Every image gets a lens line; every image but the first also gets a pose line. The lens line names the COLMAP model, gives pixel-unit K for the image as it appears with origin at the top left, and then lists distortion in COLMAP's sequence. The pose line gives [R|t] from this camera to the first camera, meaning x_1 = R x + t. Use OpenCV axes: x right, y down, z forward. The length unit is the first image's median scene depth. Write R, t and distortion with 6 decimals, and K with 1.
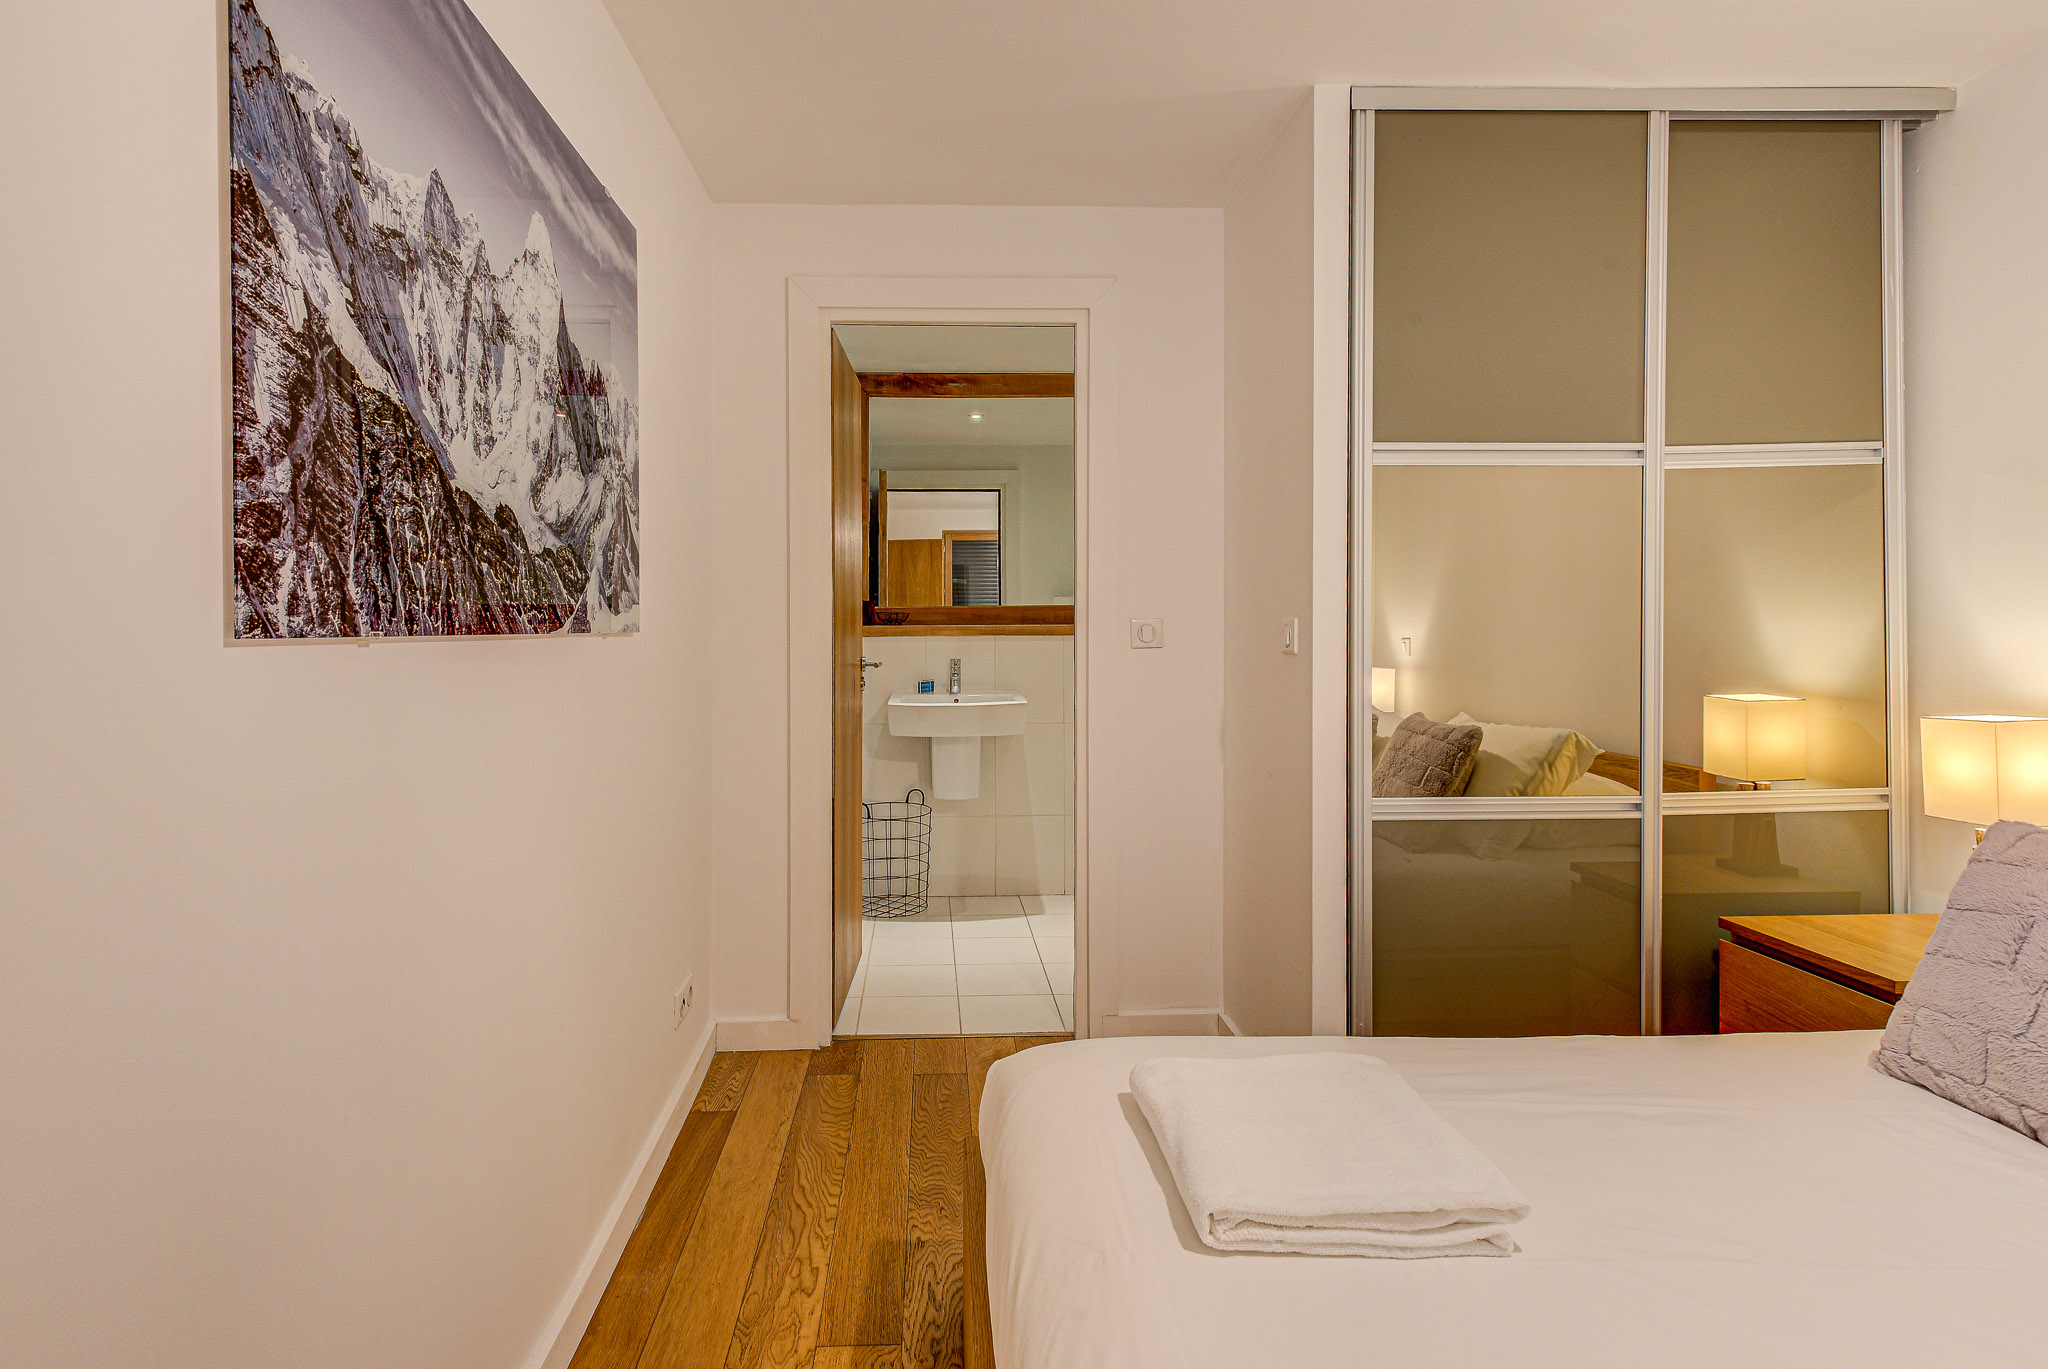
lens RADIAL K [[1032.0, 0, 983.4], [0, 1032.0, 640.5], [0, 0, 1]] dist [0.012019, -0.000514]
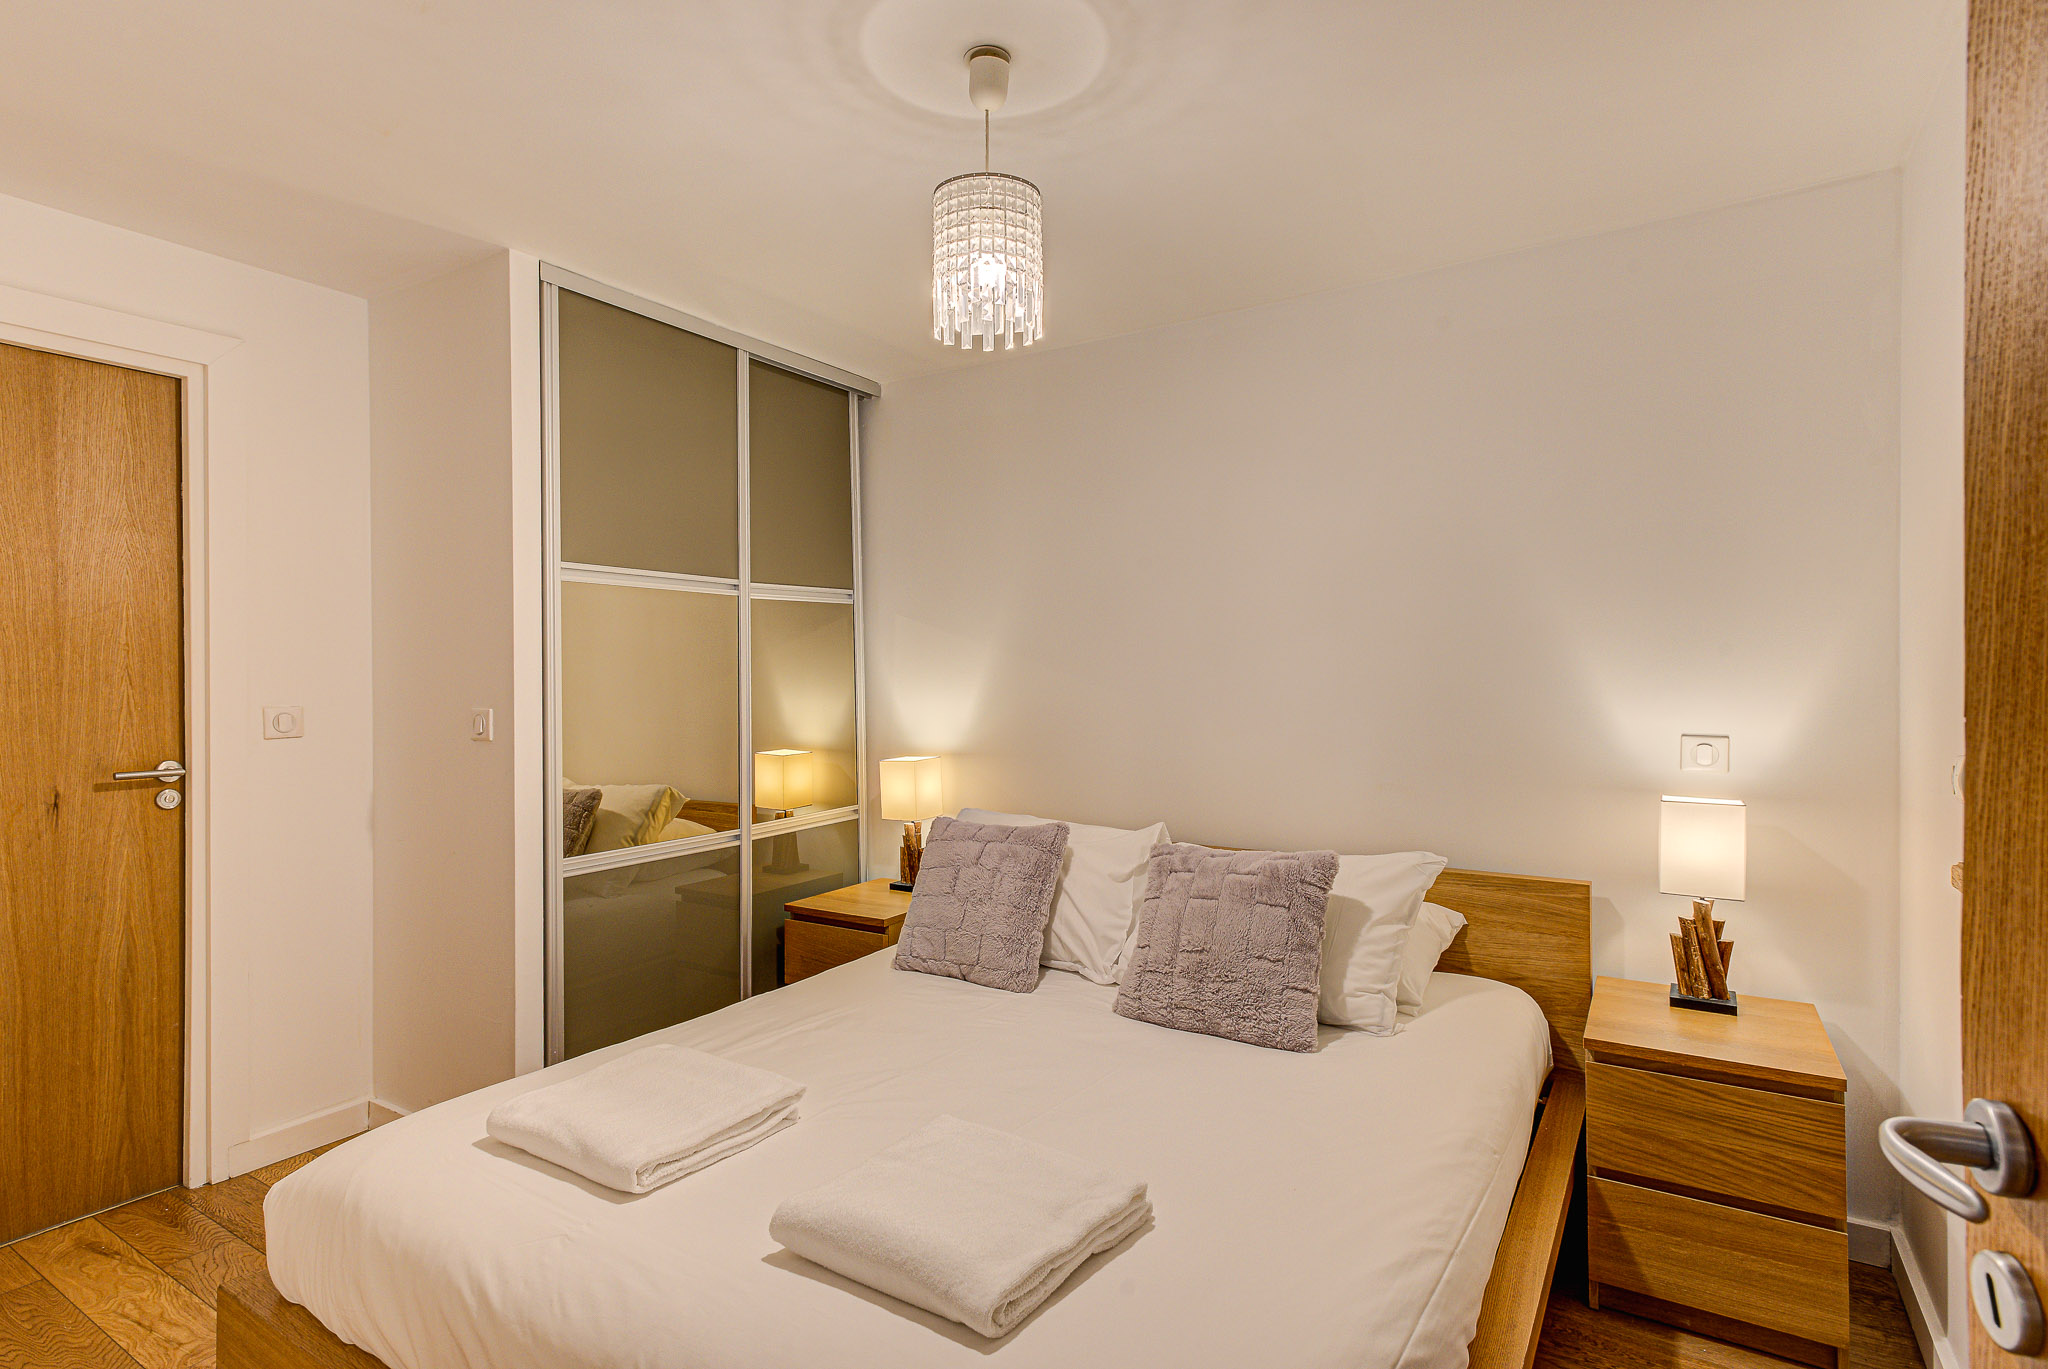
lens RADIAL K [[1003.8, 0, 981.3], [0, 1003.8, 681.5], [0, 0, 1]] dist [0.001674, -0.000107]
pose [[0.593015, -0.005114, 0.805175, -0.269700], [0.018082, 0.999812, -0.006967, -0.035367], [-0.804988, 0.018691, 0.592996, -0.077968]]
